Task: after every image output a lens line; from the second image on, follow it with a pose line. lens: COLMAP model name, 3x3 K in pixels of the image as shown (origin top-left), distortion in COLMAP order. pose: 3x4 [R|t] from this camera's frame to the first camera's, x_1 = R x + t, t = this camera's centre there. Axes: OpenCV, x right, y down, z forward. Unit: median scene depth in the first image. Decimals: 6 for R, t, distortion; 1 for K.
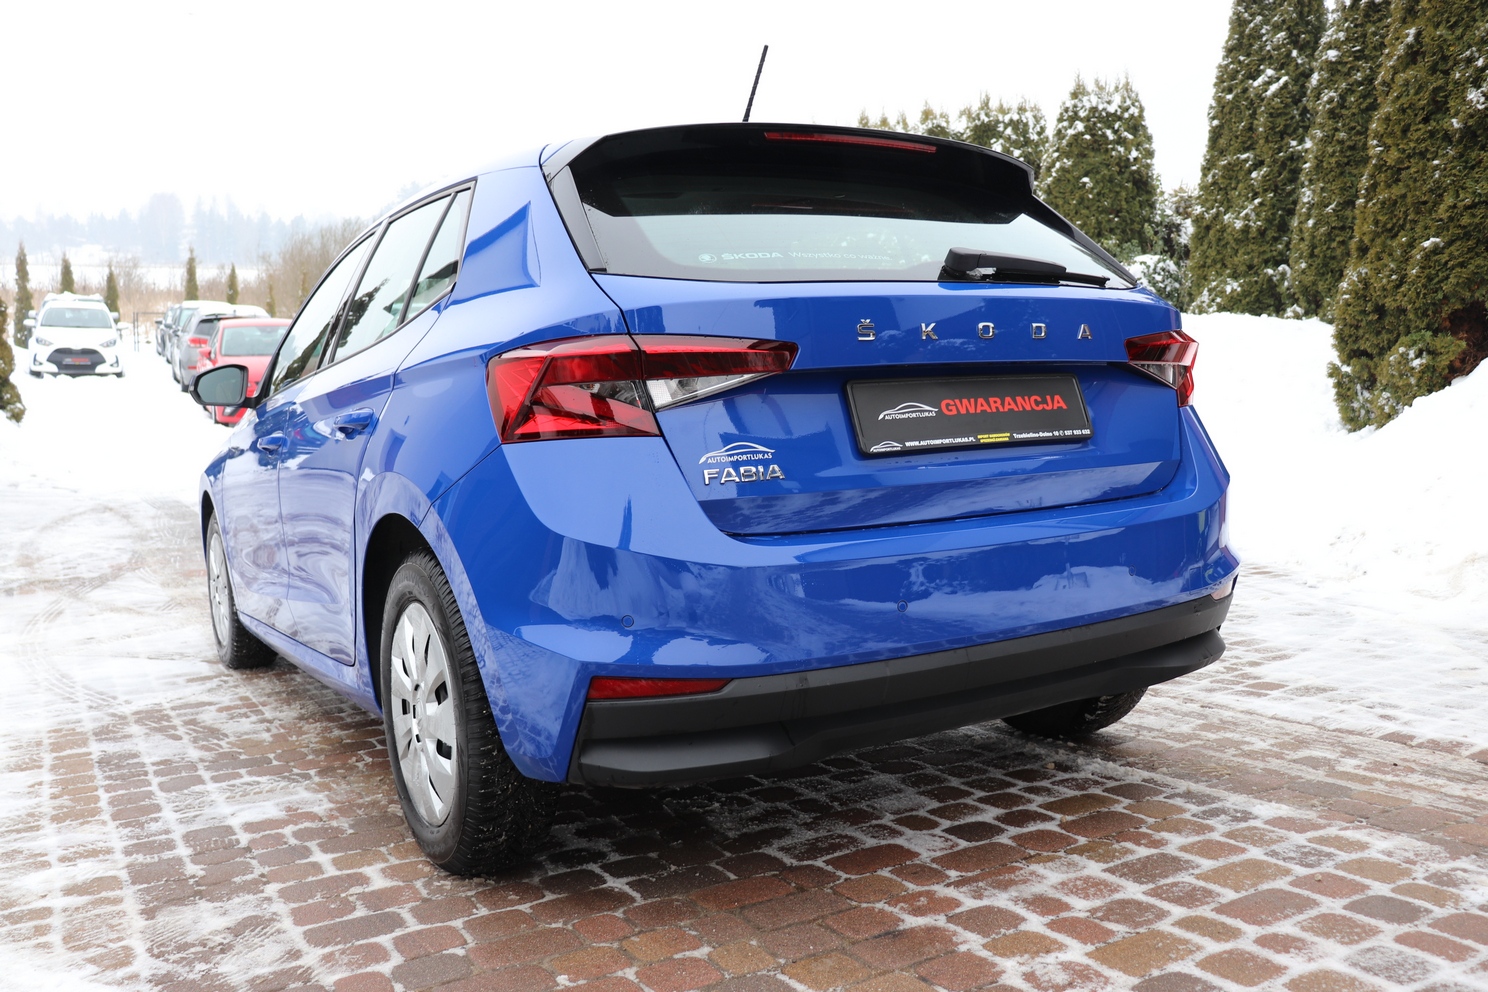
lens RADIAL K [[1295.3, 0, 721.4], [0, 1295.3, 486.7], [0, 0, 1]] dist [-0.143831, 0.123567]
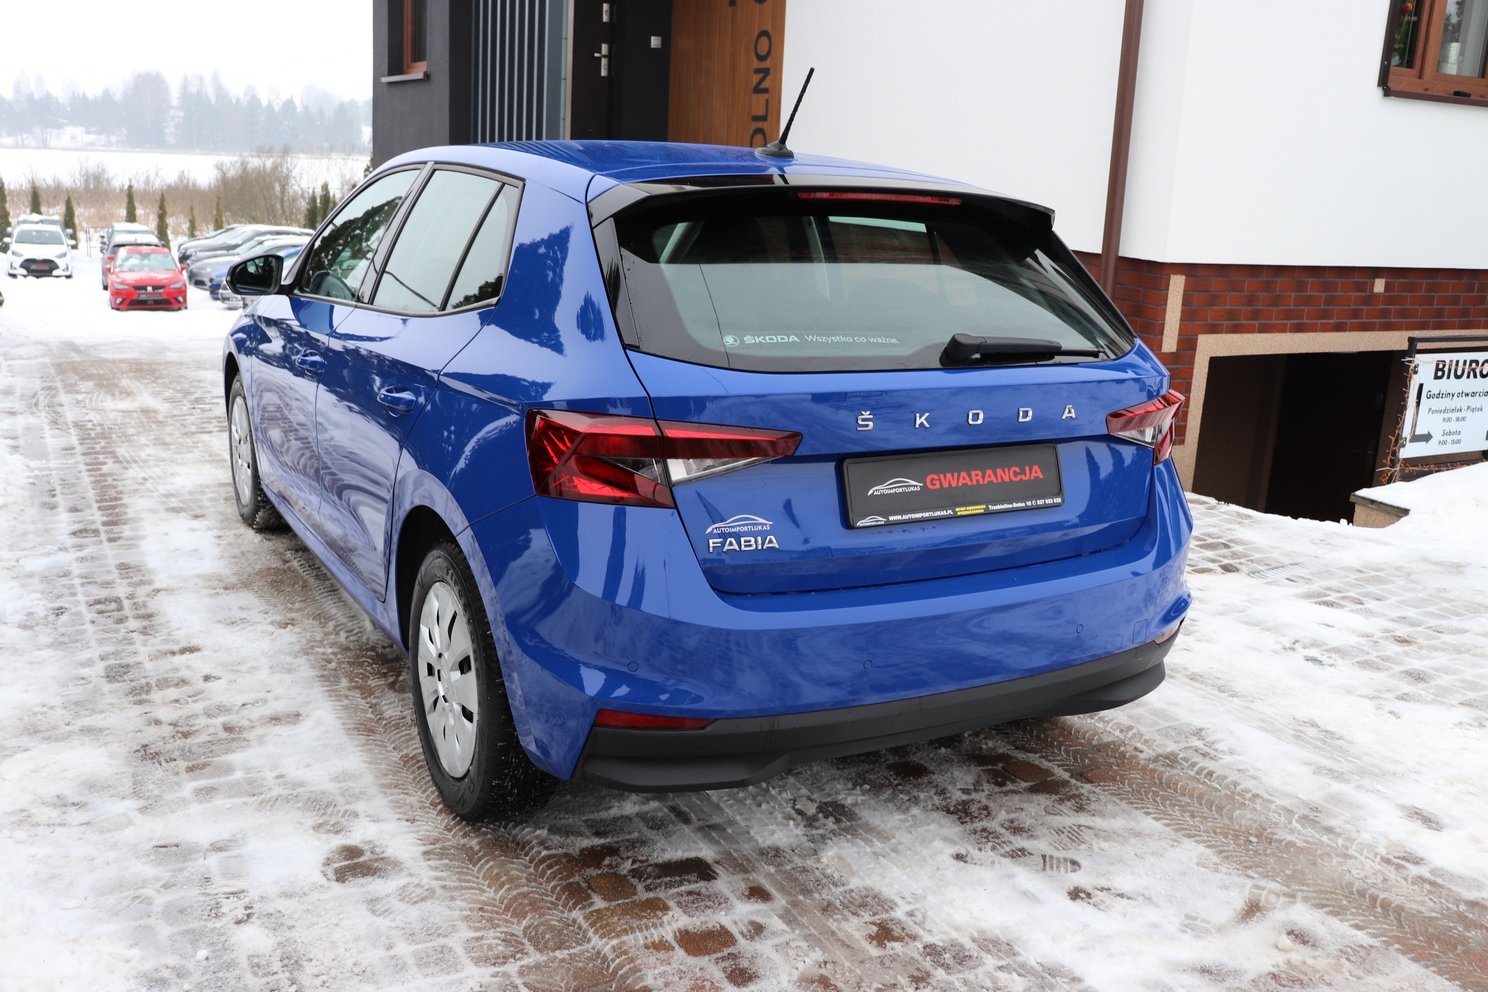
lens RADIAL K [[1342.5, 0, 734.0], [0, 1342.5, 498.4], [0, 0, 1]] dist [-0.019614, 0.006119]
pose [[0.995412, 0.095326, 0.008259, -0.004265], [-0.095241, 0.978812, 0.181263, -0.225648], [0.009195, -0.181218, 0.983400, -0.143610]]
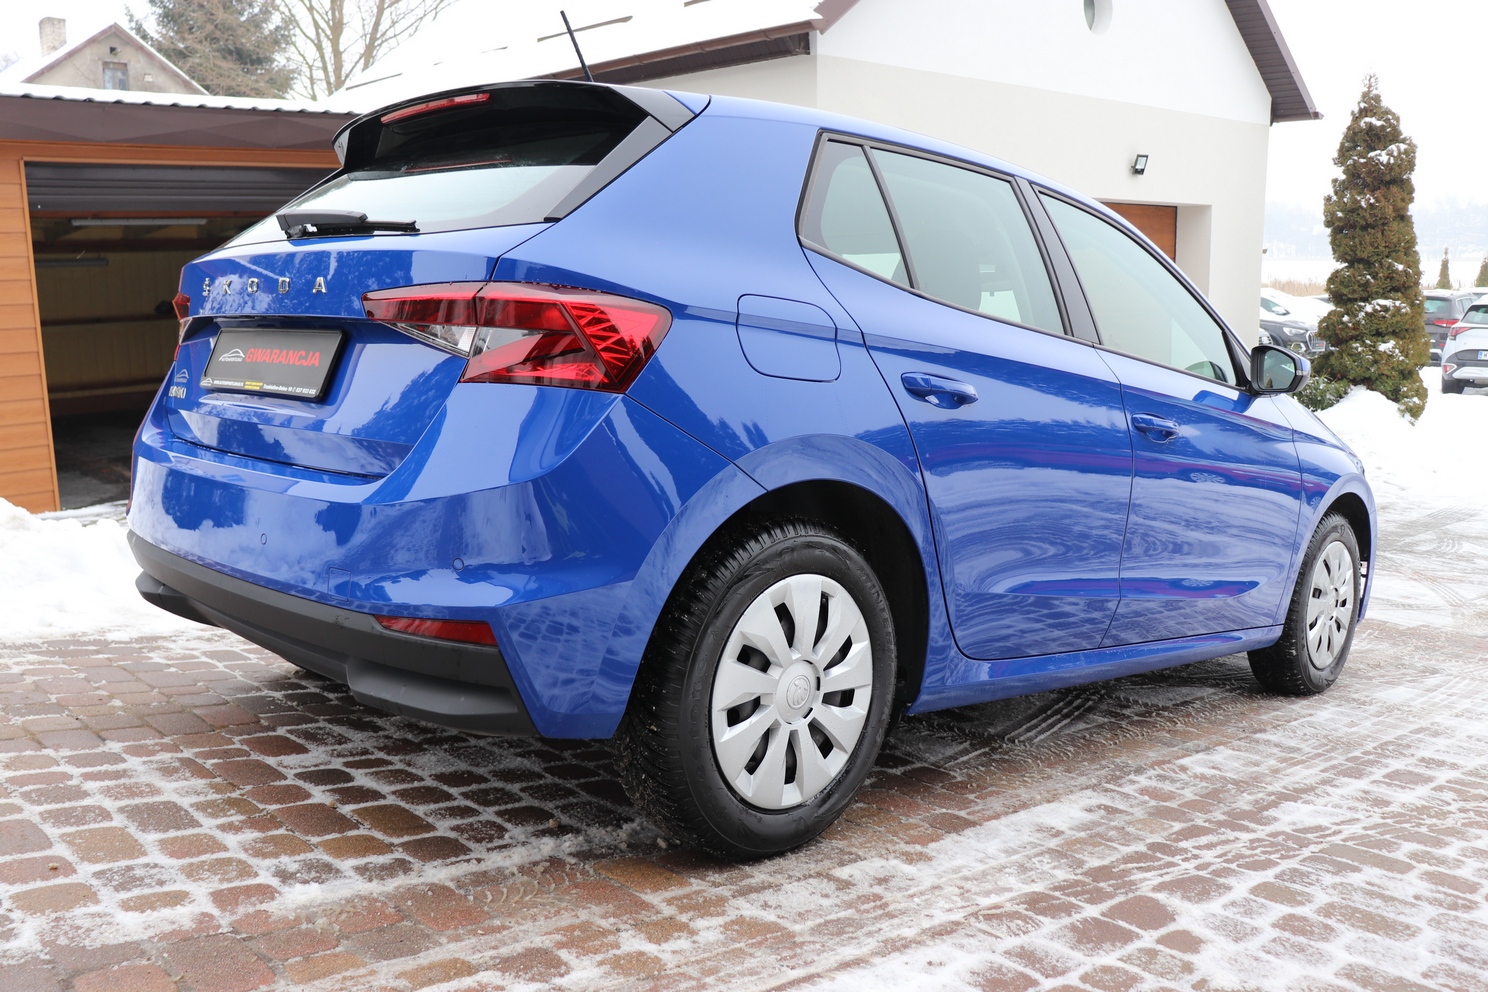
lens RADIAL K [[1257.5, 0, 734.4], [0, 1257.5, 506.9], [0, 0, 1]] dist [-0.157013, 0.126720]
pose [[0.257869, 0.153724, -0.953872, 1.224261], [-0.148854, 0.981796, 0.117983, -0.111745], [0.954644, 0.111564, 0.276057, 1.042100]]
